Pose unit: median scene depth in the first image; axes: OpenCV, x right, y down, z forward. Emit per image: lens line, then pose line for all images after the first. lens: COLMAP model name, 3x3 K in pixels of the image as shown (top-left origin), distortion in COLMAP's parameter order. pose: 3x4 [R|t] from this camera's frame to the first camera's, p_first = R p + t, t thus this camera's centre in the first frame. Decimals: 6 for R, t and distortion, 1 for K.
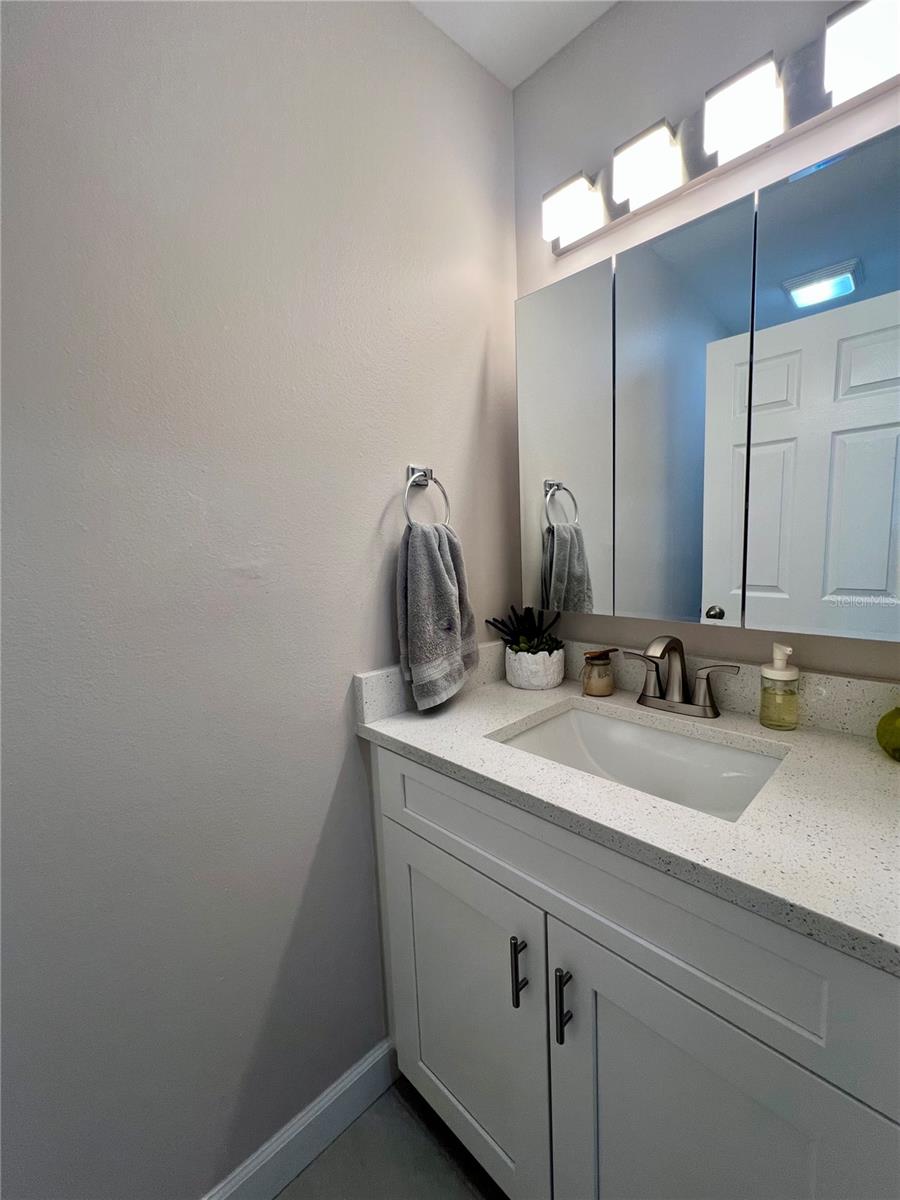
lens RADIAL K [[501.9, 0, 450.0], [0, 501.9, 600.0], [0, 0, 1]] dist [-0.000988, -0.000383]
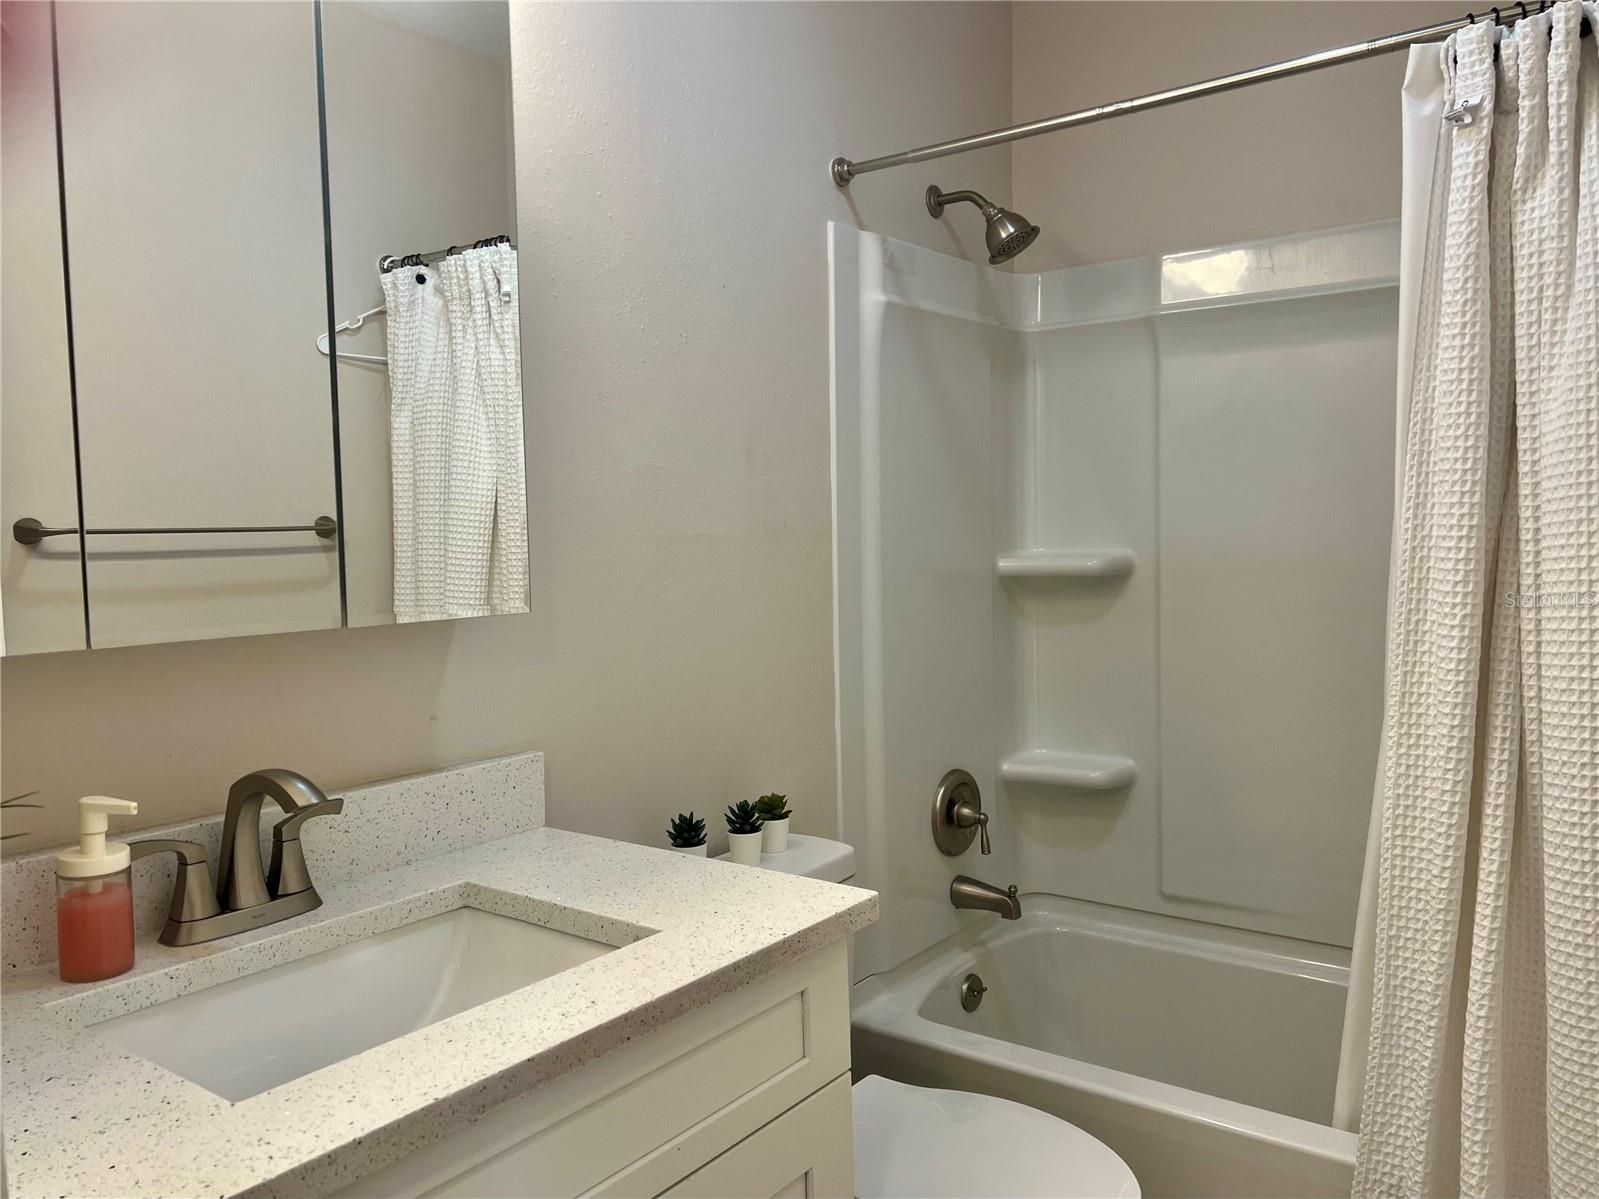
lens RADIAL K [[1200.1, 0, 799.5], [0, 1200.1, 599.5], [0, 0, 1]] dist [0.001276, 0.000698]
pose [[-0.164299, -0.015938, 0.986282, -0.762039], [0.155704, 0.986915, 0.041886, -0.055980], [-0.974044, 0.160450, -0.159668, 0.597359]]
